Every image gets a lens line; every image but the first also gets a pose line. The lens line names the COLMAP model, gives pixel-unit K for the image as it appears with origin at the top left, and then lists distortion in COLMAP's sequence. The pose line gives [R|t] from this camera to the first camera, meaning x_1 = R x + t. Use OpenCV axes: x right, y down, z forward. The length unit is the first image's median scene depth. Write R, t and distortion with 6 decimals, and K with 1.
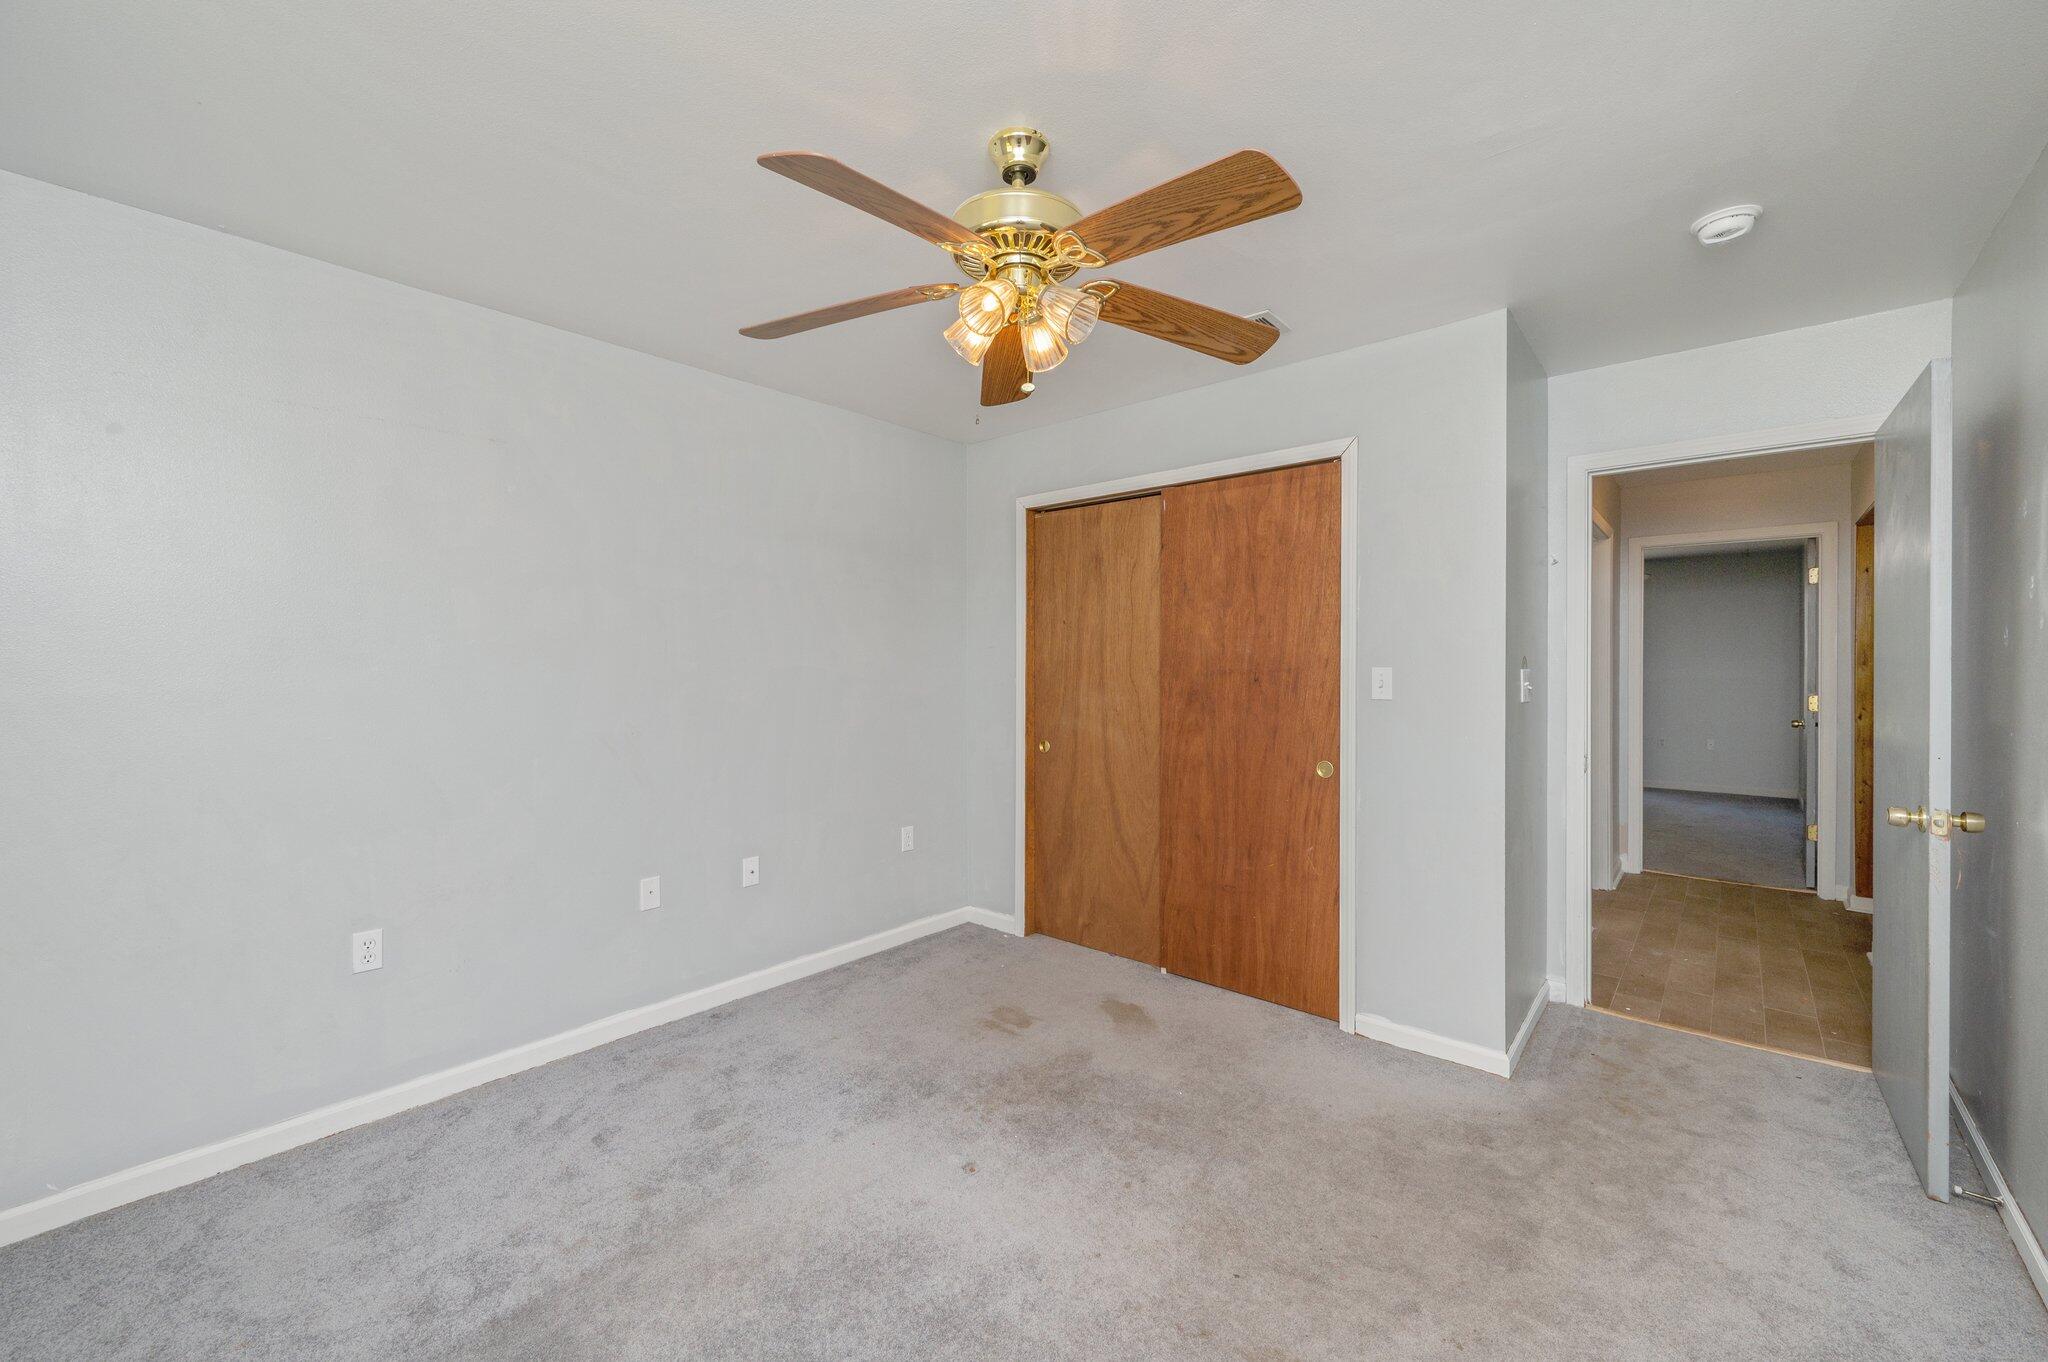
lens RADIAL K [[823.1, 0, 1025.3], [0, 823.1, 672.0], [0, 0, 1]] dist [0.002544, -0.000690]
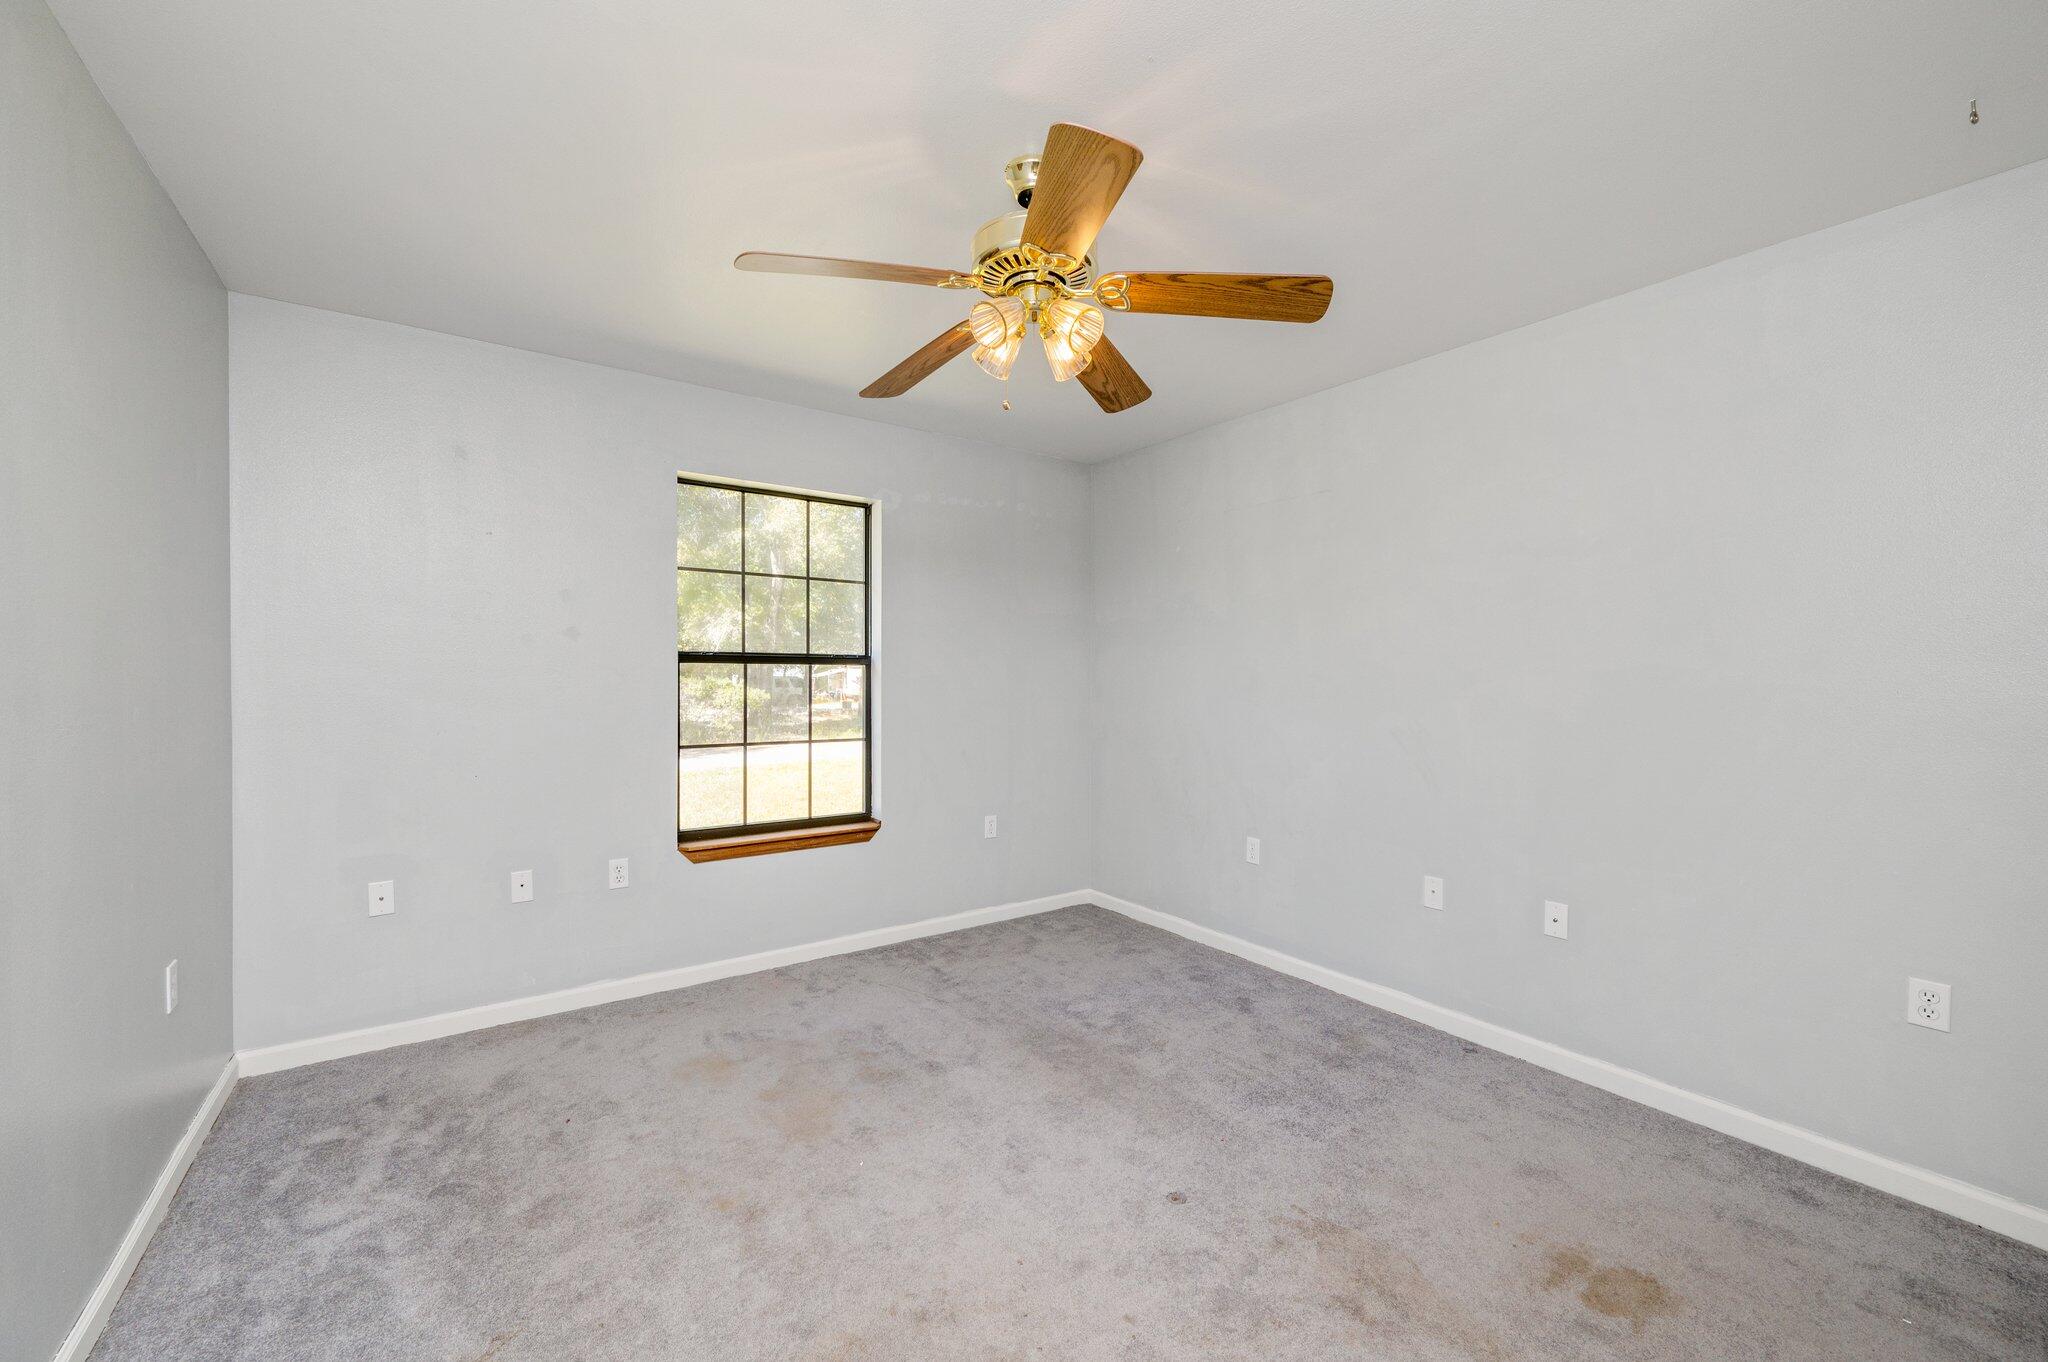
lens RADIAL K [[823.1, 0, 1031.0], [0, 823.1, 674.8], [0, 0, 1]] dist [0.002544, -0.000690]
pose [[-0.245956, 0.001877, -0.969279, 0.576354], [-0.006525, 0.999972, 0.003592, 0.002603], [0.969259, 0.007208, -0.245937, 0.694153]]
